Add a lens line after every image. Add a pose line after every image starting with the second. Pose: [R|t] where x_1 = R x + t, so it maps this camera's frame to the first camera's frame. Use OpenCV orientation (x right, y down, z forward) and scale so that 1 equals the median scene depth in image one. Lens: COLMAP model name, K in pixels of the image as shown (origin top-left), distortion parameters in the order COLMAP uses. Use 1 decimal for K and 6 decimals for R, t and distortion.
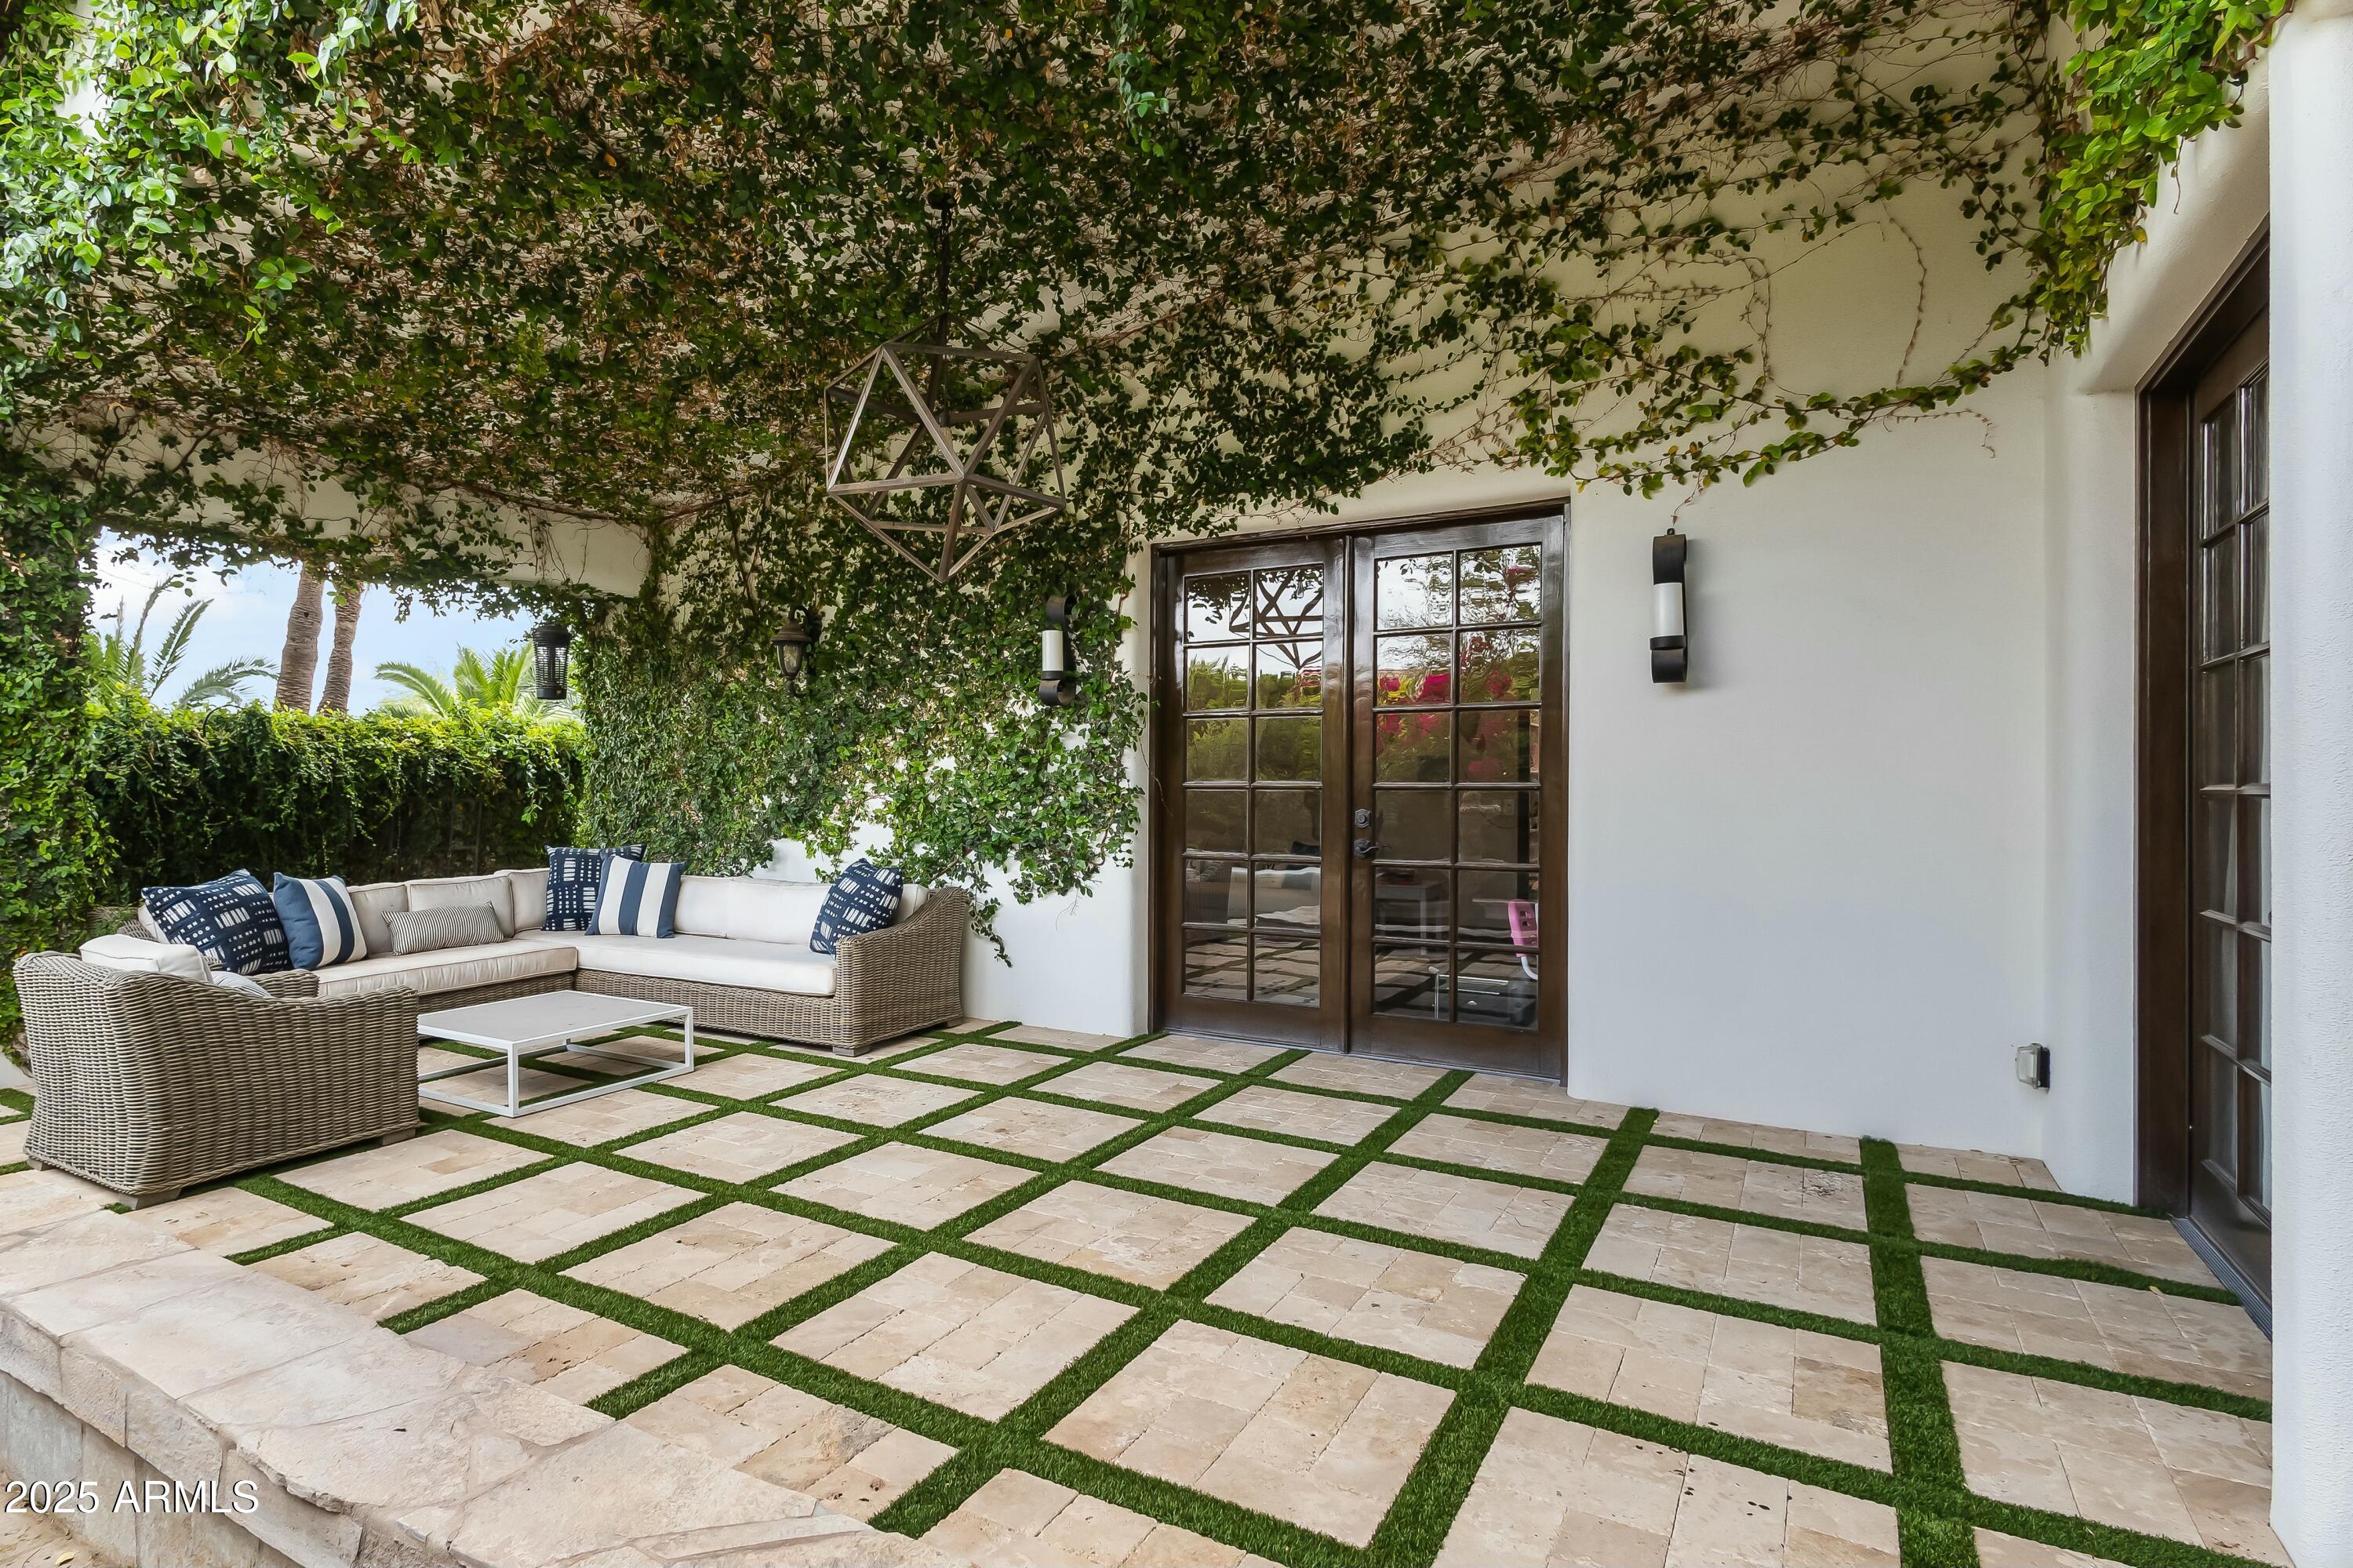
lens RADIAL K [[1189.2, 0, 1017.2], [0, 1189.2, 763.3], [0, 0, 1]] dist [0.006251, 0.000299]
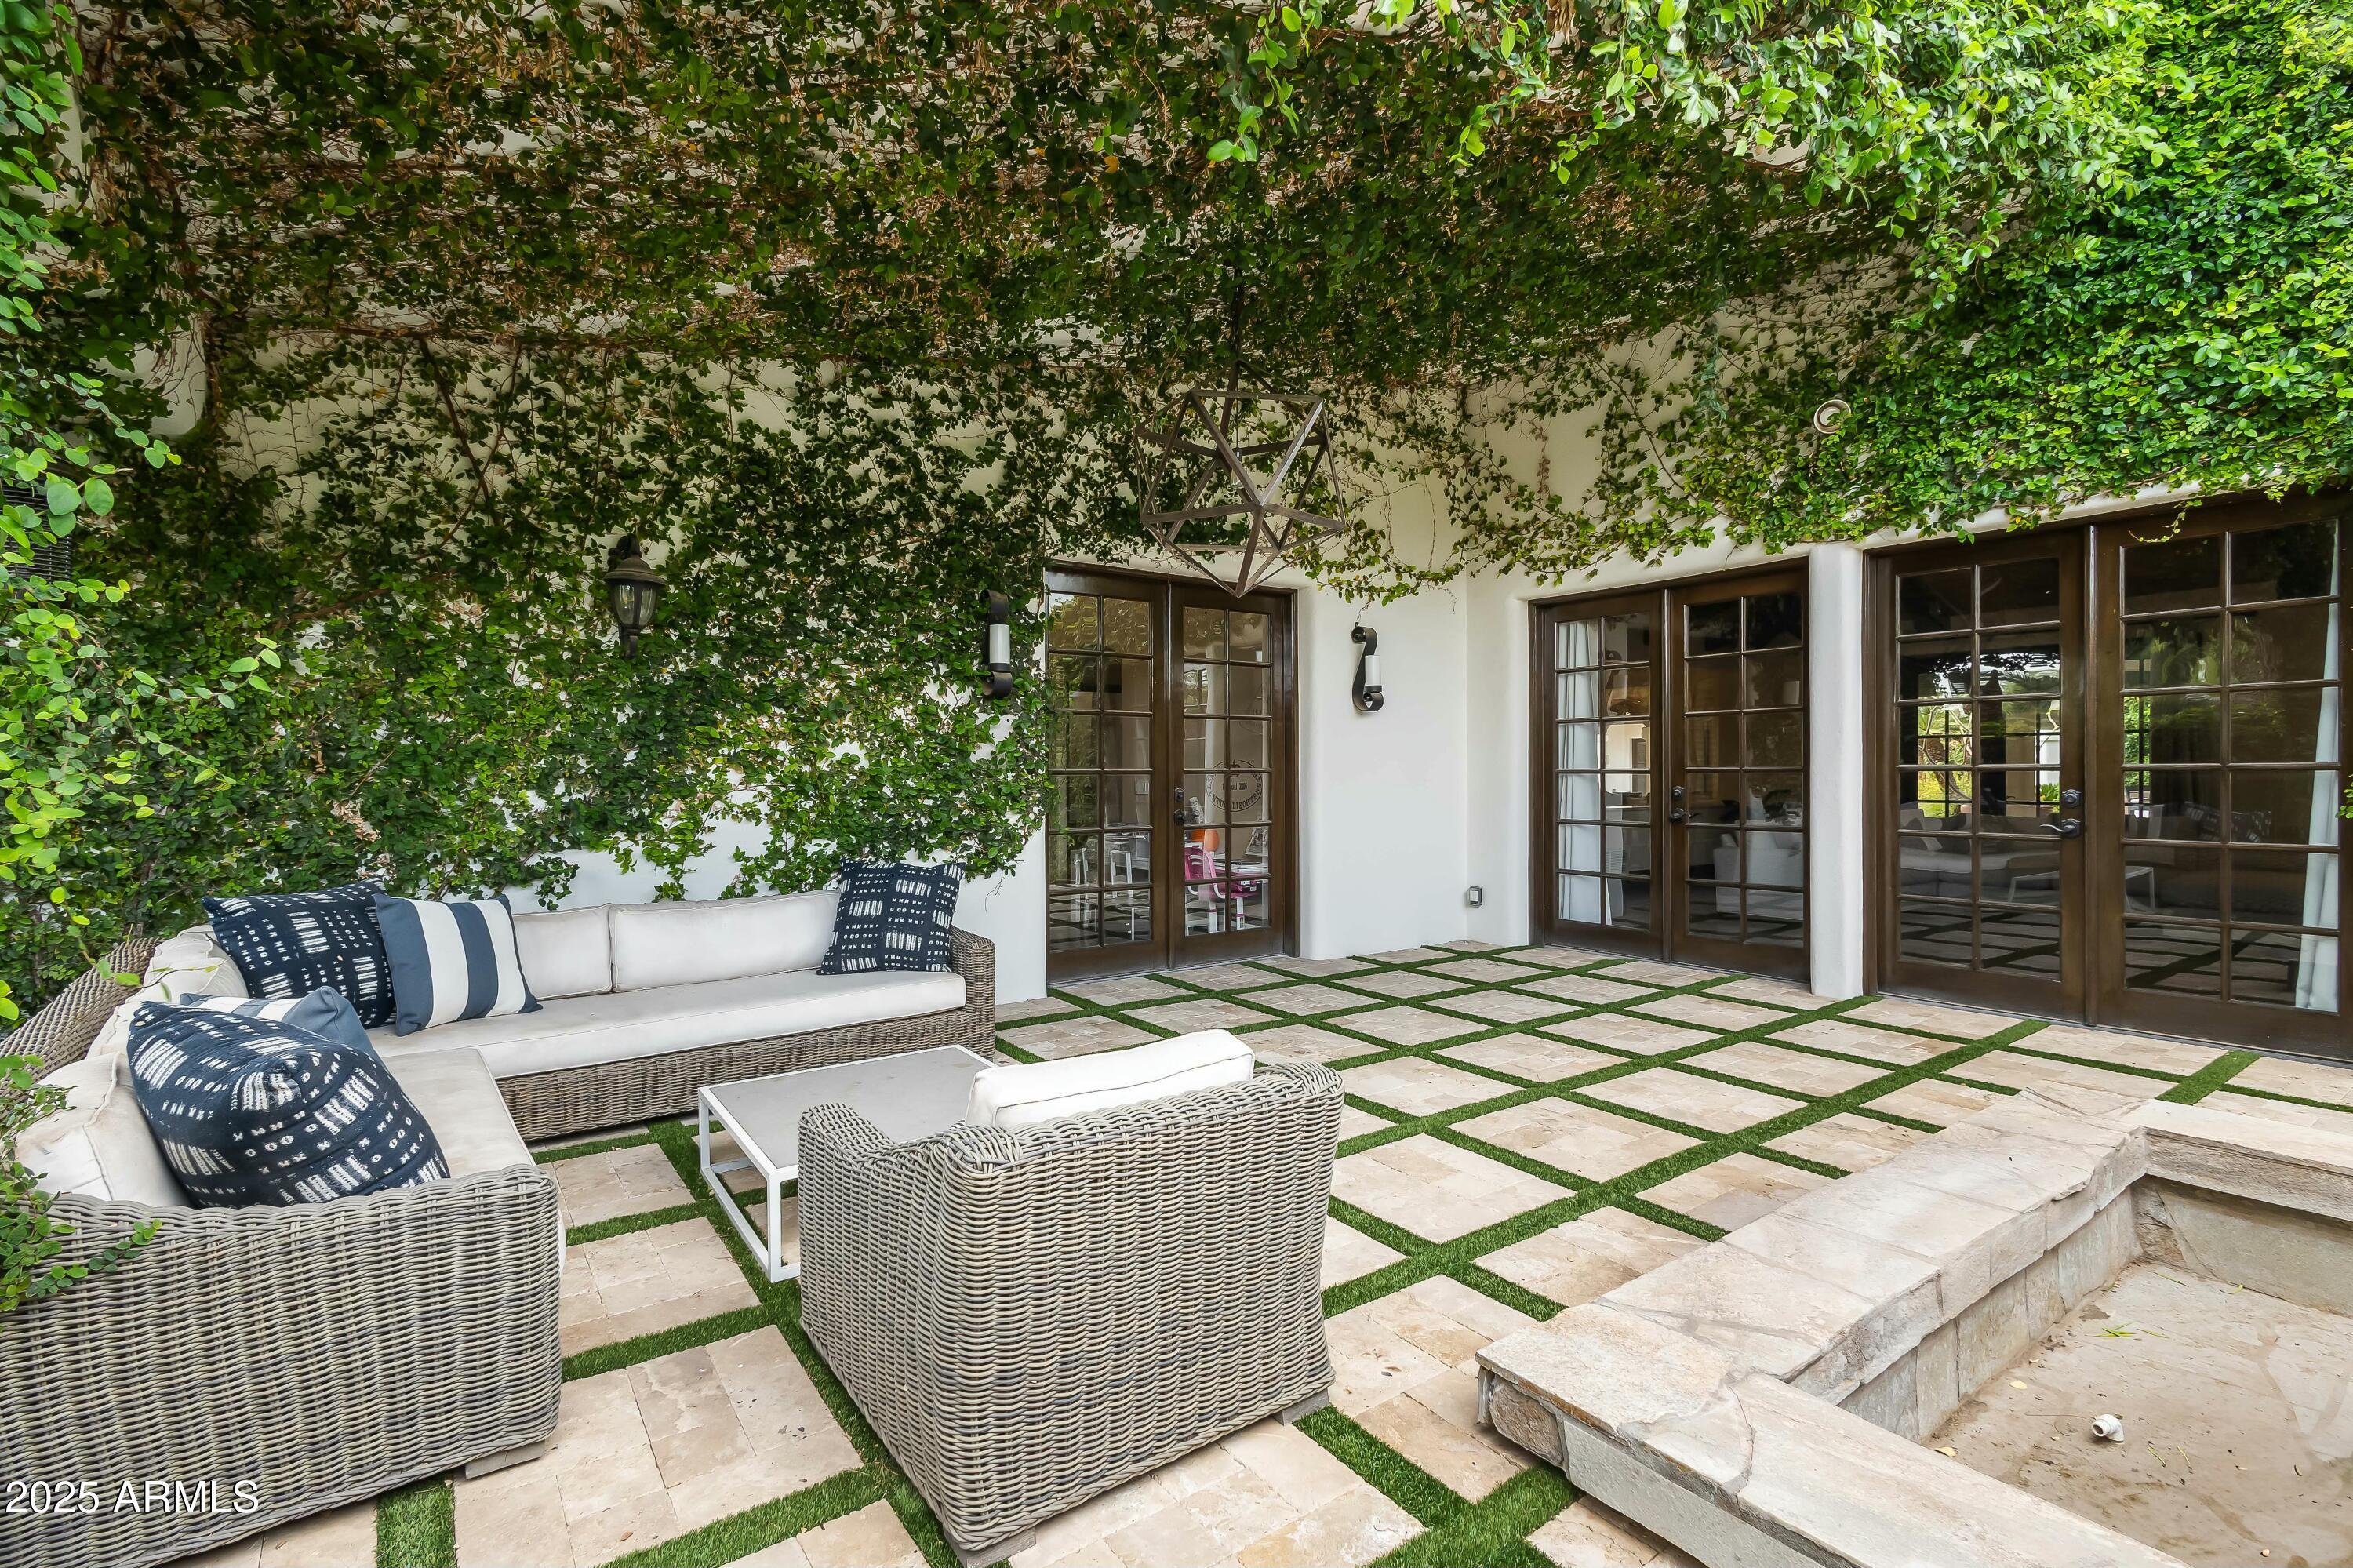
lens RADIAL K [[1123.1, 0, 1110.3], [0, 1123.1, 751.7], [0, 0, 1]] dist [0.002713, 0.000323]
pose [[0.386014, 0.005763, 0.922475, -0.875196], [-0.015287, 0.999883, 0.000150, -0.001692], [-0.922366, -0.014160, 0.386057, 0.549006]]
